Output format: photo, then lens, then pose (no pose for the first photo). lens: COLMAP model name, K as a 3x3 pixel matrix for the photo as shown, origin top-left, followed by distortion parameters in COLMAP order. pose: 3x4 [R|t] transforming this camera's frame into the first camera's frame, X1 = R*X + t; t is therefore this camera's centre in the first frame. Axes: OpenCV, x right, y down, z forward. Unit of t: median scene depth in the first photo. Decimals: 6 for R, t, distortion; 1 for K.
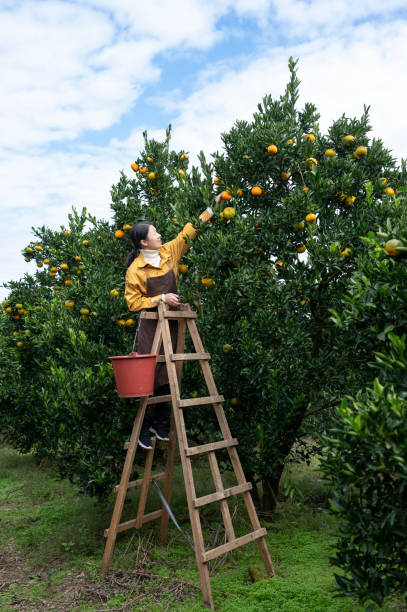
lens RADIAL K [[552.0, 0, 185.5], [0, 552.0, 305.4], [0, 0, 1]] dist [0.001405, -0.002498]
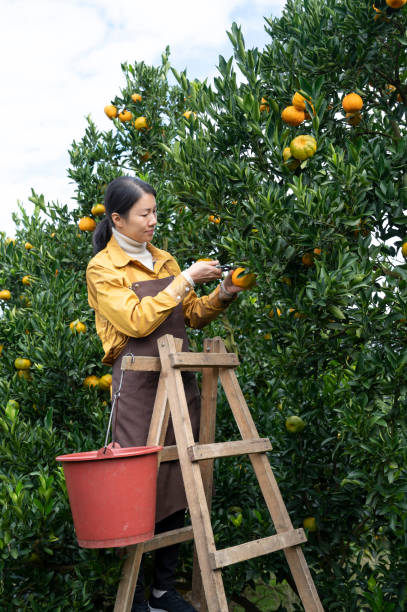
lens RADIAL K [[552.0, 0, 185.5], [0, 552.0, 305.4], [0, 0, 1]] dist [0.001405, -0.002498]
pose [[0.999284, -0.037596, 0.004136, -0.026161], [0.037823, 0.993649, -0.105977, 0.019087], [-0.000125, 0.106058, 0.994360, 0.495682]]
